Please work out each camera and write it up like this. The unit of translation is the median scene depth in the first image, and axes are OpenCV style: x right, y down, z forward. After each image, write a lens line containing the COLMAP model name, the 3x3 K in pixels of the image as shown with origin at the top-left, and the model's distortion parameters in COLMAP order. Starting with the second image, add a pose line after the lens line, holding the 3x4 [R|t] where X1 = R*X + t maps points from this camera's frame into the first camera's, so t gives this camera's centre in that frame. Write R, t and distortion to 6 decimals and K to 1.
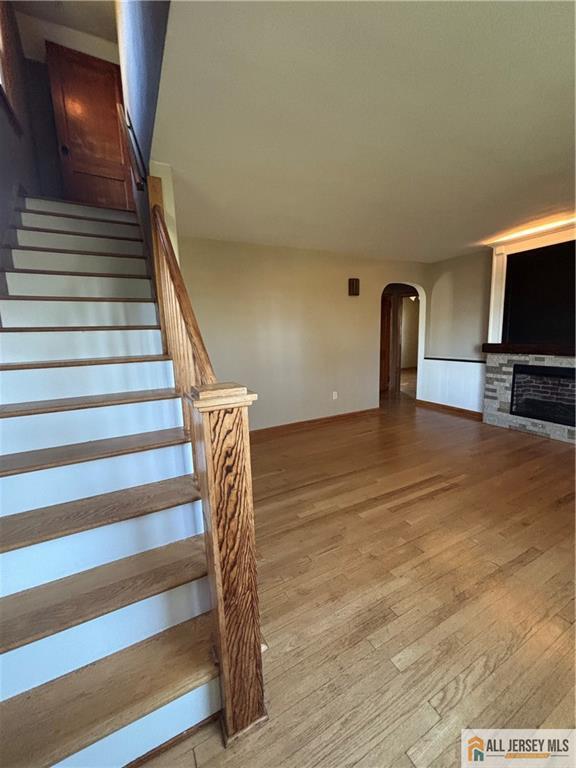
lens RADIAL K [[309.2, 0, 286.8], [0, 309.2, 381.7], [0, 0, 1]] dist [-0.000664, 0.001004]
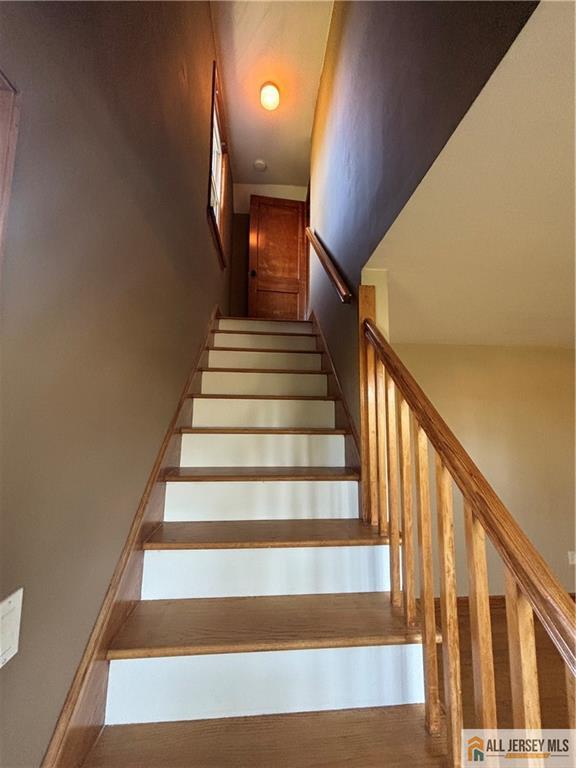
lens RADIAL K [[309.2, 0, 286.8], [0, 309.2, 381.7], [0, 0, 1]] dist [-0.000664, 0.001004]
pose [[0.922920, -0.000468, -0.384992, -0.257157], [-0.101449, 0.964361, -0.244368, -0.175660], [0.371386, 0.264589, 0.889981, 0.237092]]
